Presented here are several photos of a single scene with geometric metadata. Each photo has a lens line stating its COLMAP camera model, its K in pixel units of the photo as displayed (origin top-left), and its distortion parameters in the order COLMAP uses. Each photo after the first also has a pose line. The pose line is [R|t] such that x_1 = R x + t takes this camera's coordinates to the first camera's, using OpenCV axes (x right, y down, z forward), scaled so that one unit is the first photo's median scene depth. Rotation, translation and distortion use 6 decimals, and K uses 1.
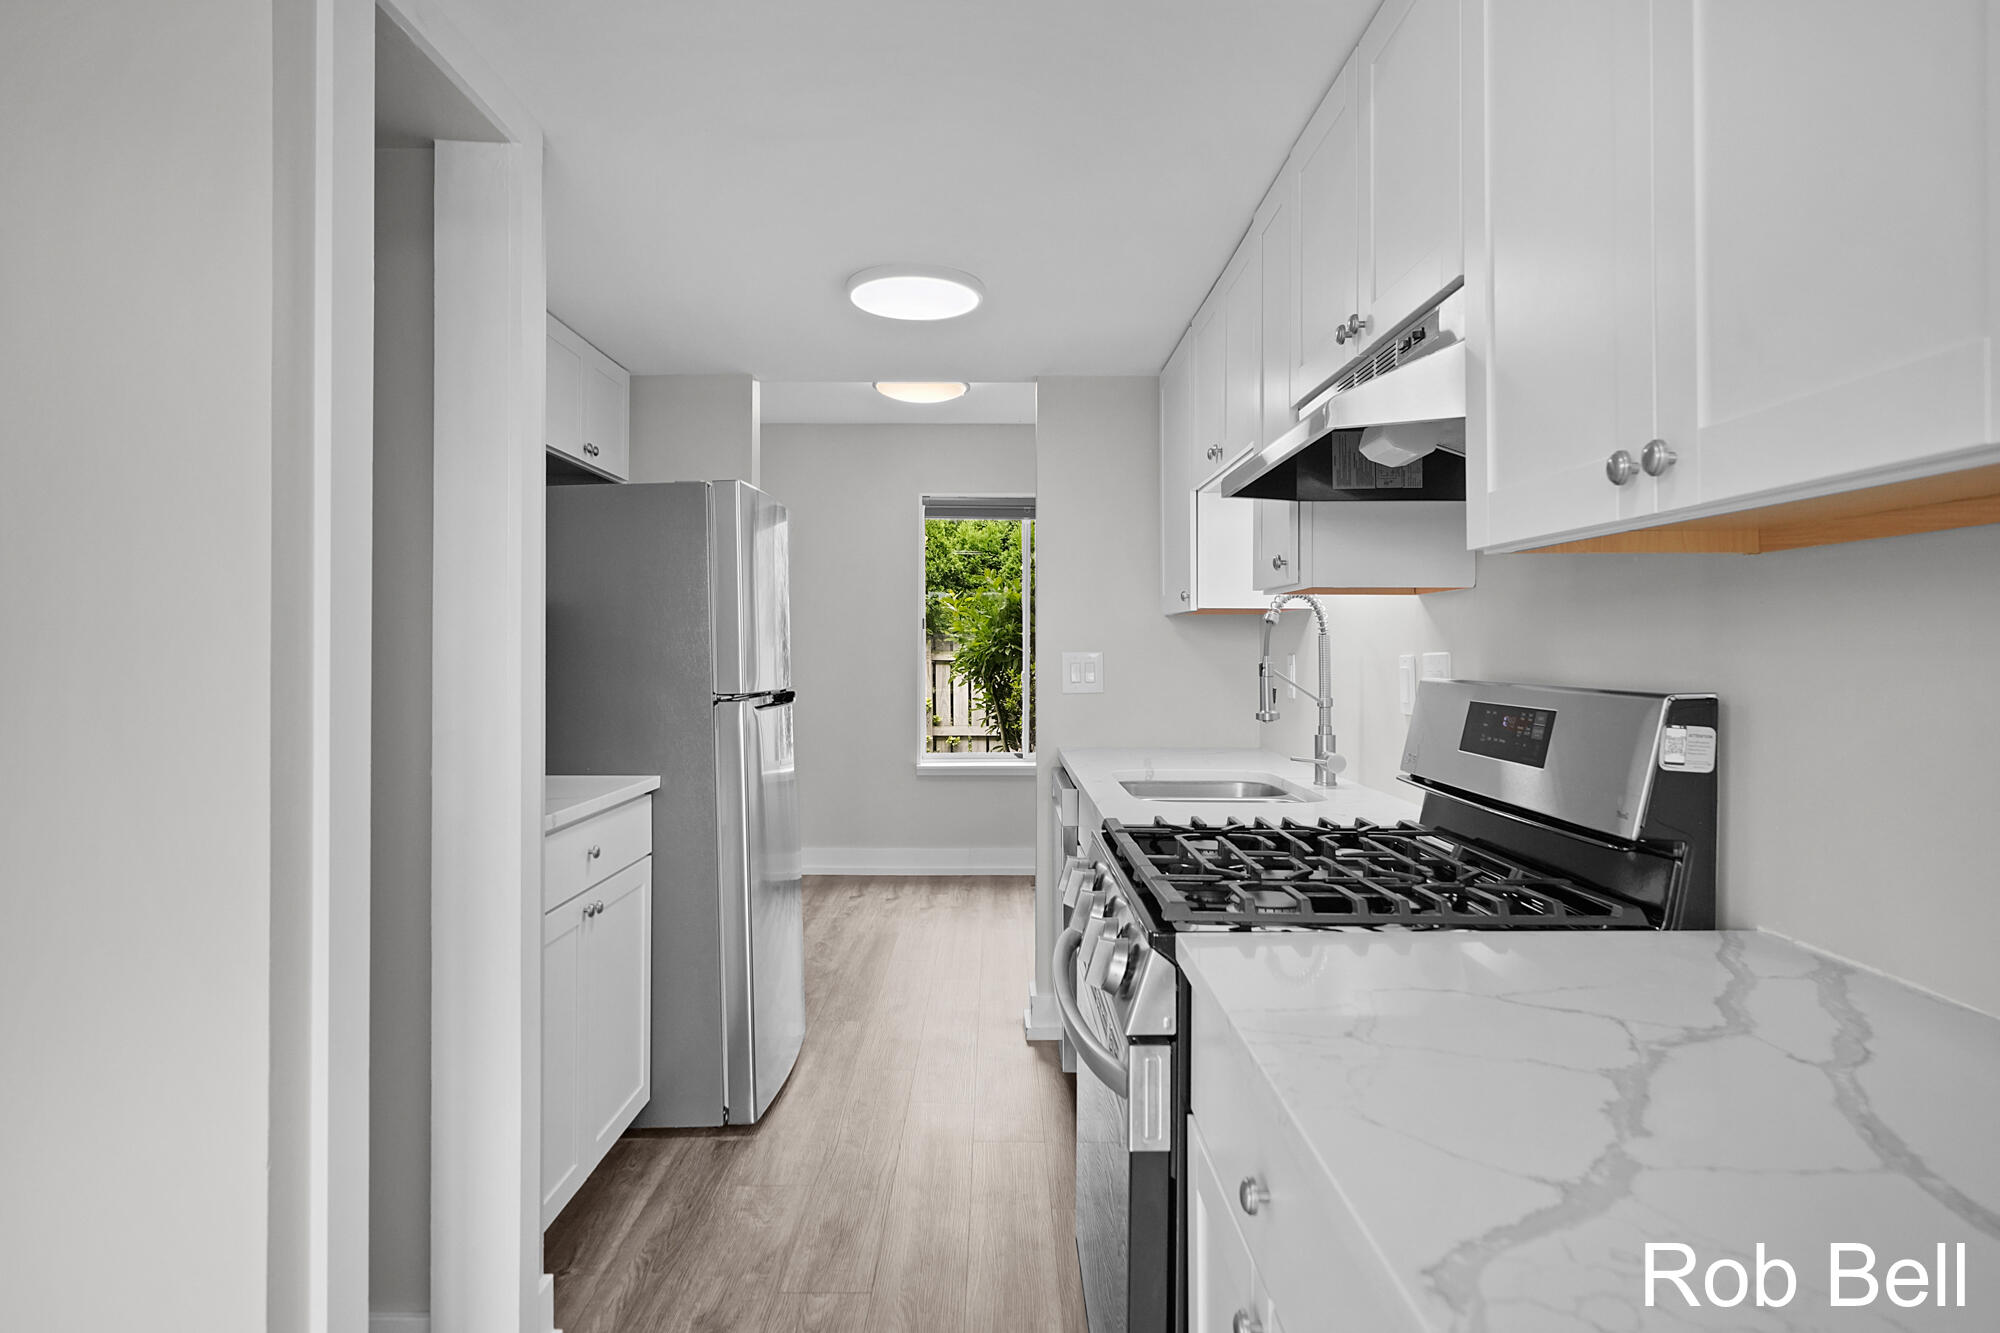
lens RADIAL K [[1177.7, 0, 993.3], [0, 1177.7, 664.3], [0, 0, 1]] dist [-0.024296, -0.000101]
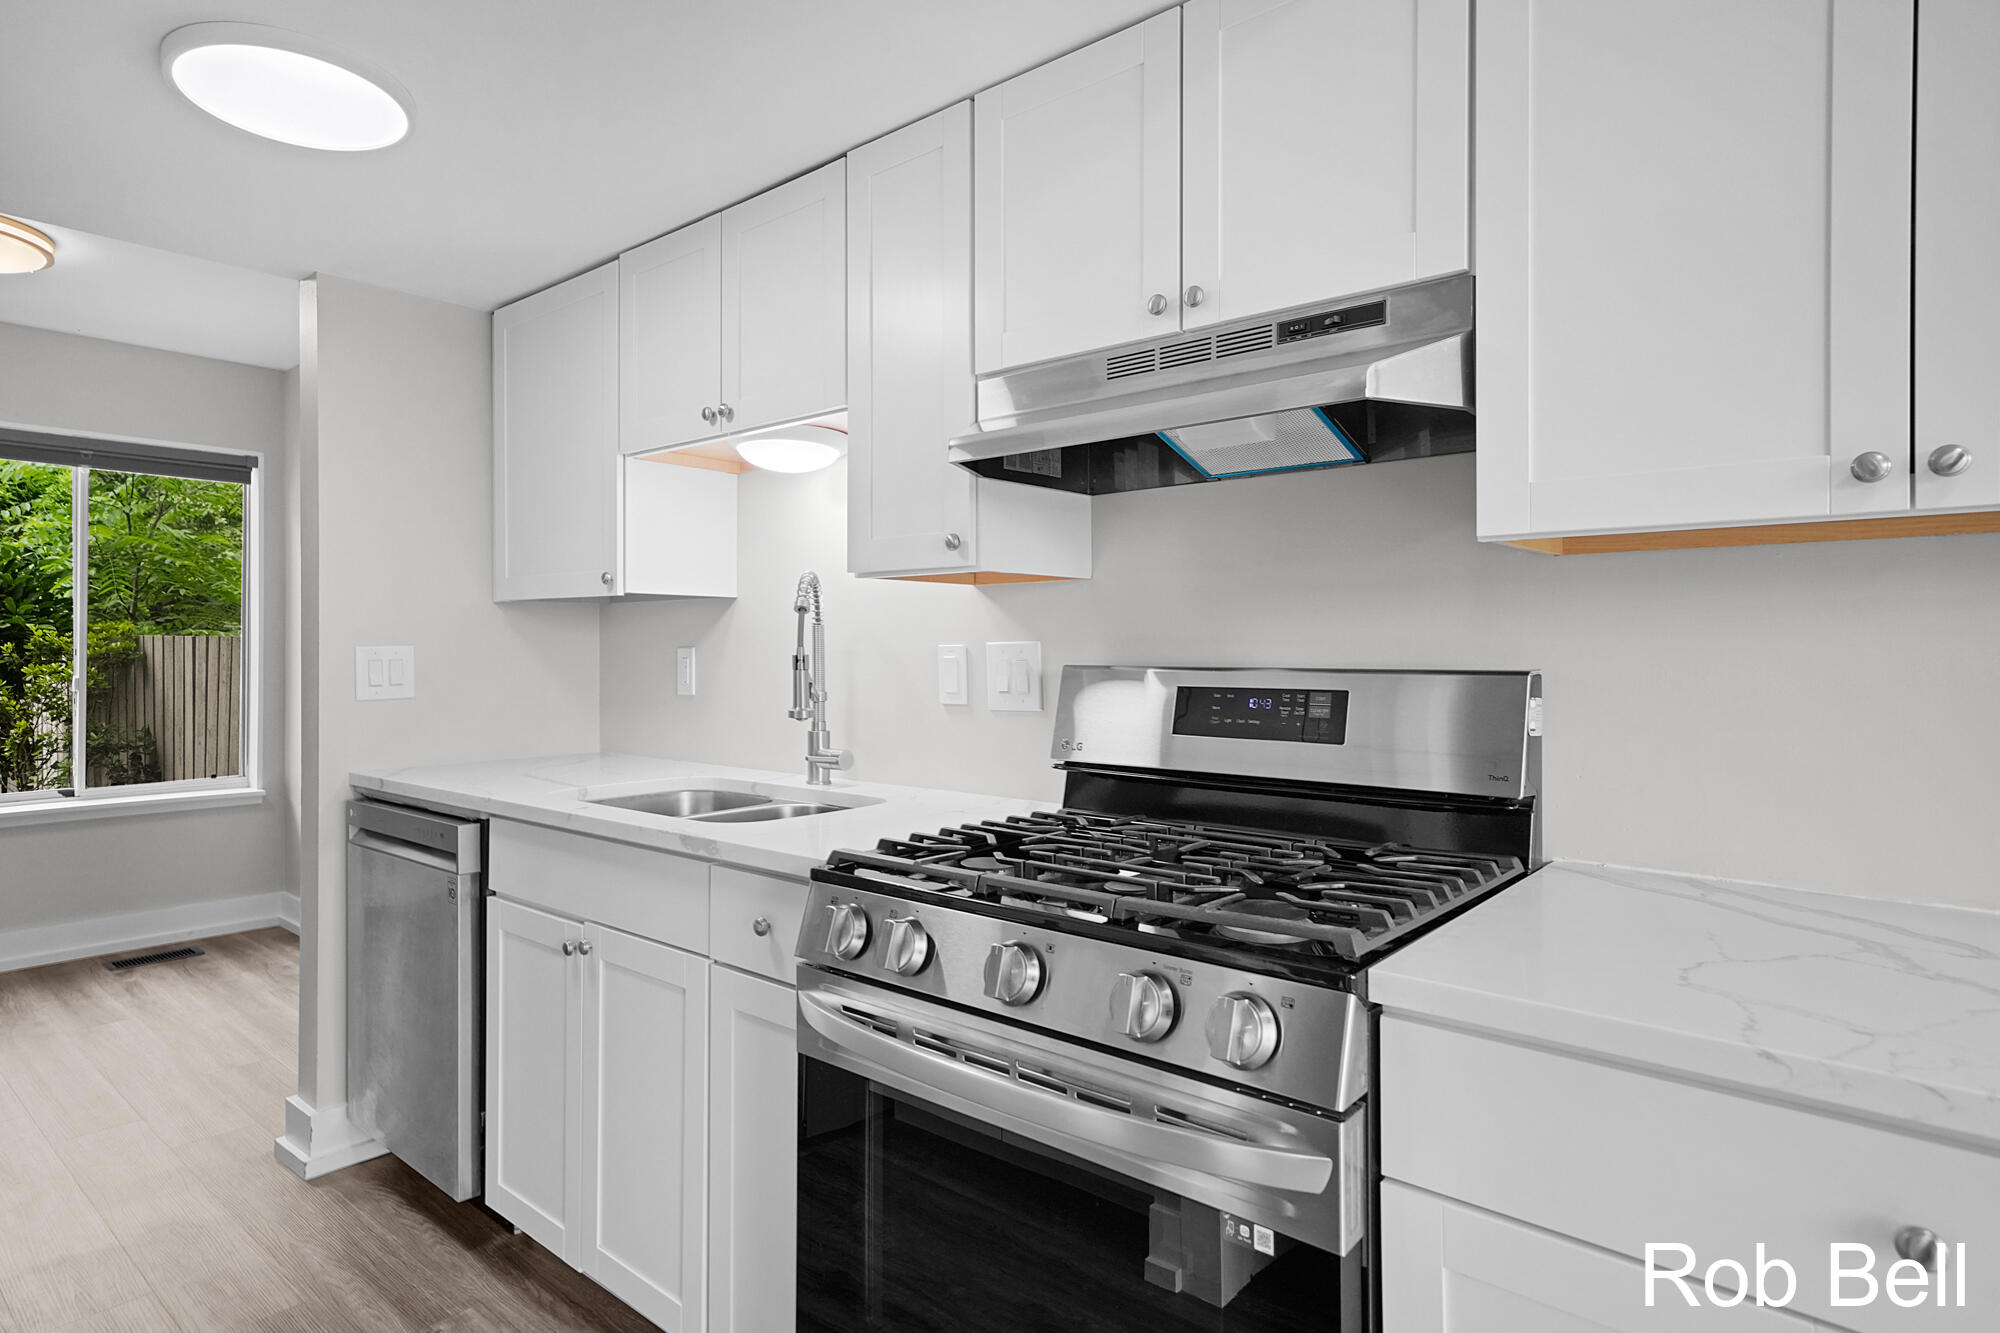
lens RADIAL K [[1094.5, 0, 996.3], [0, 1094.5, 647.9], [0, 0, 1]] dist [0.013661, 0.000339]
pose [[0.660621, -0.005125, 0.750702, -0.281848], [0.013597, 0.999894, -0.005140, 0.000047], [-0.750597, 0.013603, 0.660620, 0.315844]]
